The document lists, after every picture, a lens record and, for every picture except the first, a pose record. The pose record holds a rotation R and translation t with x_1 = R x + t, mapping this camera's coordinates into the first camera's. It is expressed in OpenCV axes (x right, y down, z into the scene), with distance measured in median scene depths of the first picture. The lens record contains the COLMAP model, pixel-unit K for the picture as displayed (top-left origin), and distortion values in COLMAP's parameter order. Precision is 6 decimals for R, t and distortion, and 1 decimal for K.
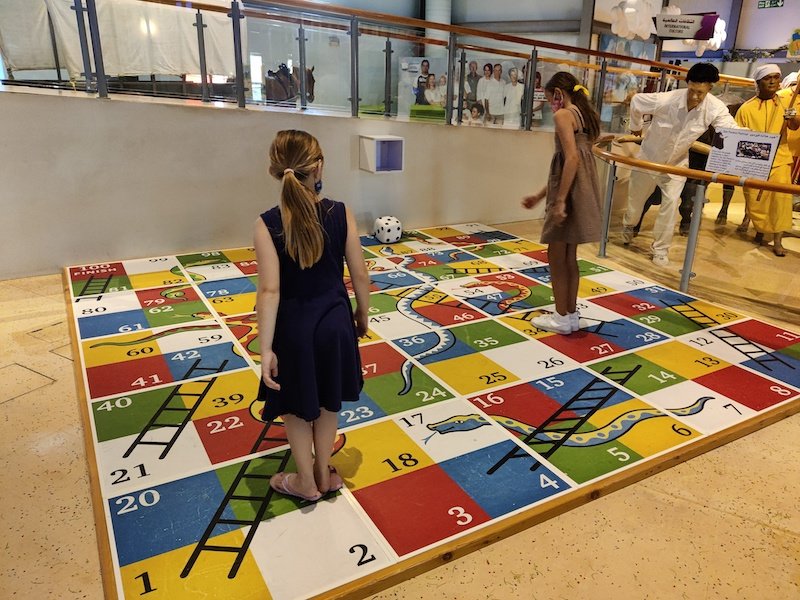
lens RADIAL K [[620.9, 0, 400.0], [0, 620.9, 300.0], [0, 0, 1]] dist [-0.005869, -0.009481]
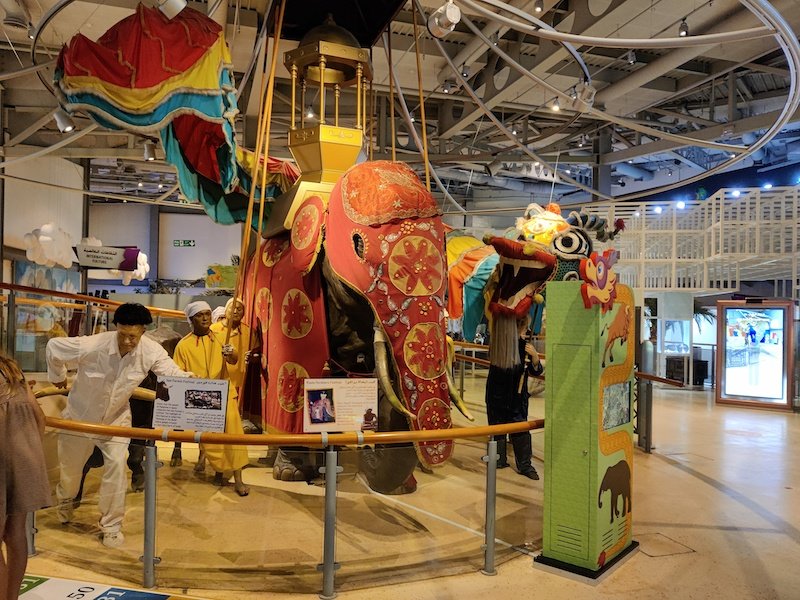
lens RADIAL K [[620.9, 0, 400.0], [0, 620.9, 300.0], [0, 0, 1]] dist [-0.005869, -0.009481]
pose [[0.668629, 0.007277, 0.743560, 0.079468], [0.245723, 0.941615, -0.230177, -0.077176], [-0.701822, 0.336613, 0.627803, 0.156801]]
